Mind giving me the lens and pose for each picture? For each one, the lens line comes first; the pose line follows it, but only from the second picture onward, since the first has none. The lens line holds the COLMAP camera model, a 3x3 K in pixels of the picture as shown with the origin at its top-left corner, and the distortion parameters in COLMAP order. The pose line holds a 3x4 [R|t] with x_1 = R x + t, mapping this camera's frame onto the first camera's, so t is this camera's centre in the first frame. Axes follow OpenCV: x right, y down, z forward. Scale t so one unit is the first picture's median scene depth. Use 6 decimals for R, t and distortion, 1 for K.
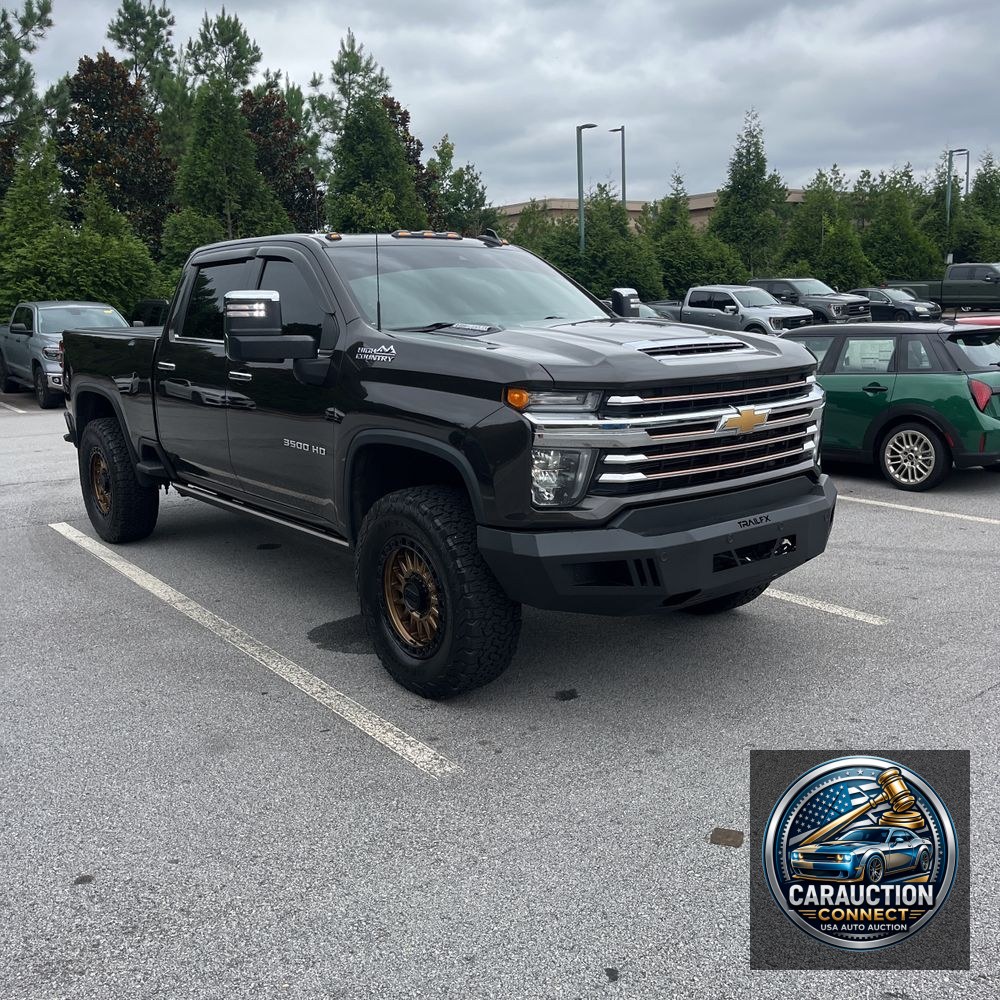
lens RADIAL K [[1017.1, 0, 499.4], [0, 1017.1, 507.8], [0, 0, 1]] dist [0.026988, 0.000000]
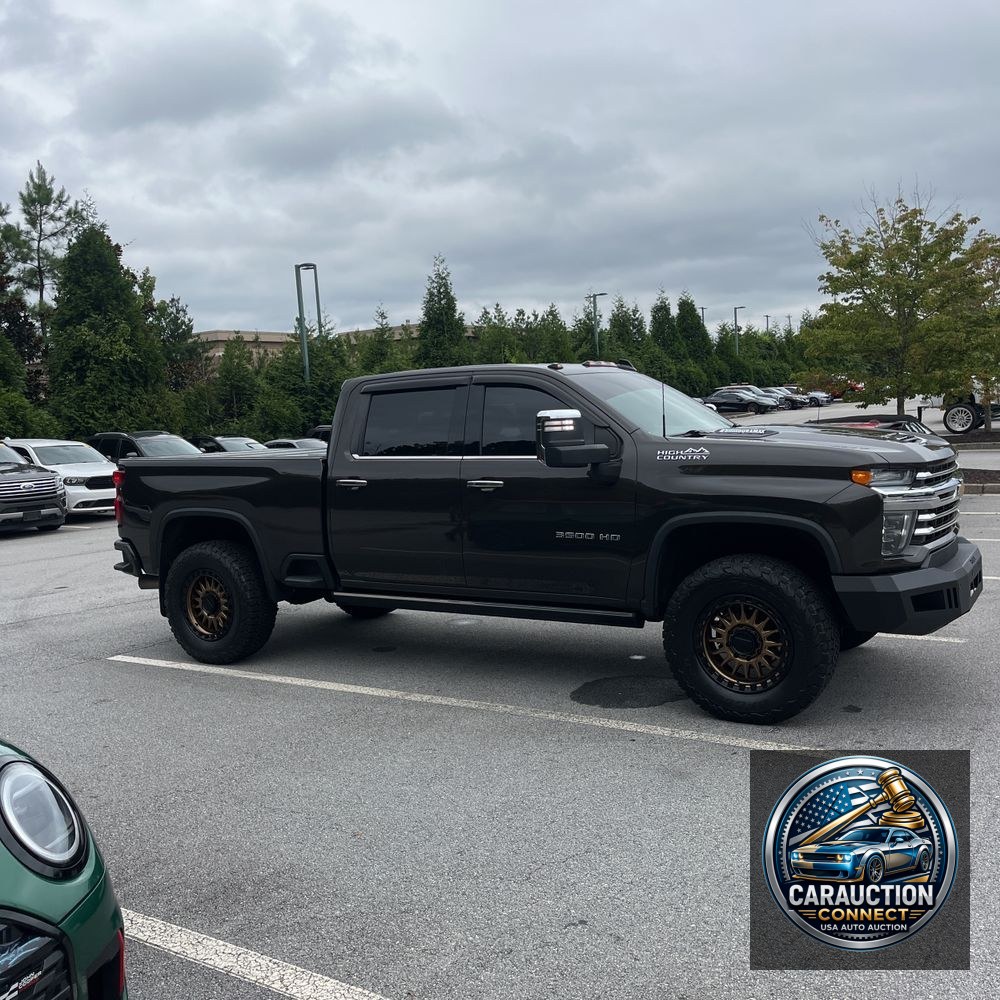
lens RADIAL K [[1017.1, 0, 503.1], [0, 1017.1, 497.5], [0, 0, 1]] dist [0.026988, 0.000000]
pose [[0.933795, -0.053162, 0.353837, -0.107086], [0.099416, 0.988512, -0.113844, 0.003160], [-0.343720, 0.141484, 0.928353, -0.012654]]
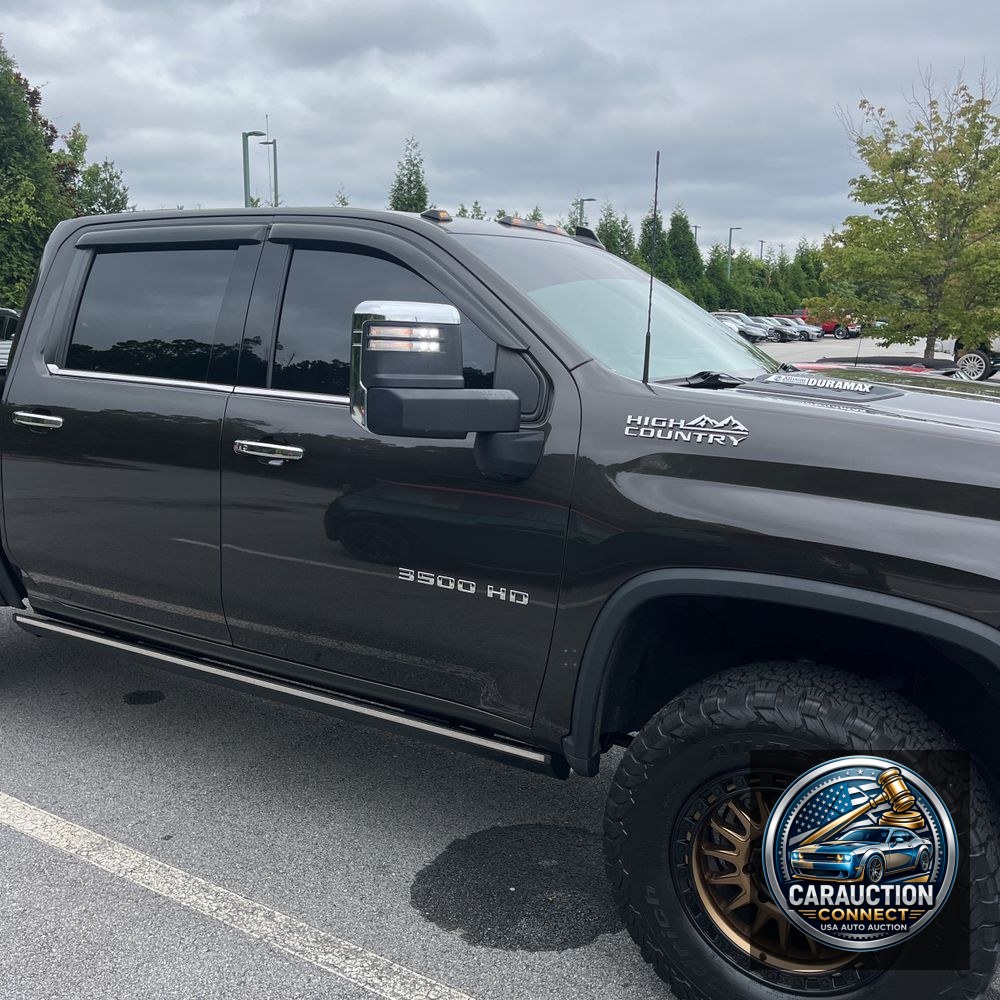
lens RADIAL K [[1017.1, 0, 493.6], [0, 1017.1, 496.5], [0, 0, 1]] dist [0.026988, 0.000000]
pose [[0.929557, -0.015056, 0.368371, -0.057376], [0.027221, 0.999241, -0.027850, -0.014104], [-0.367672, 0.035916, 0.929262, 0.072691]]
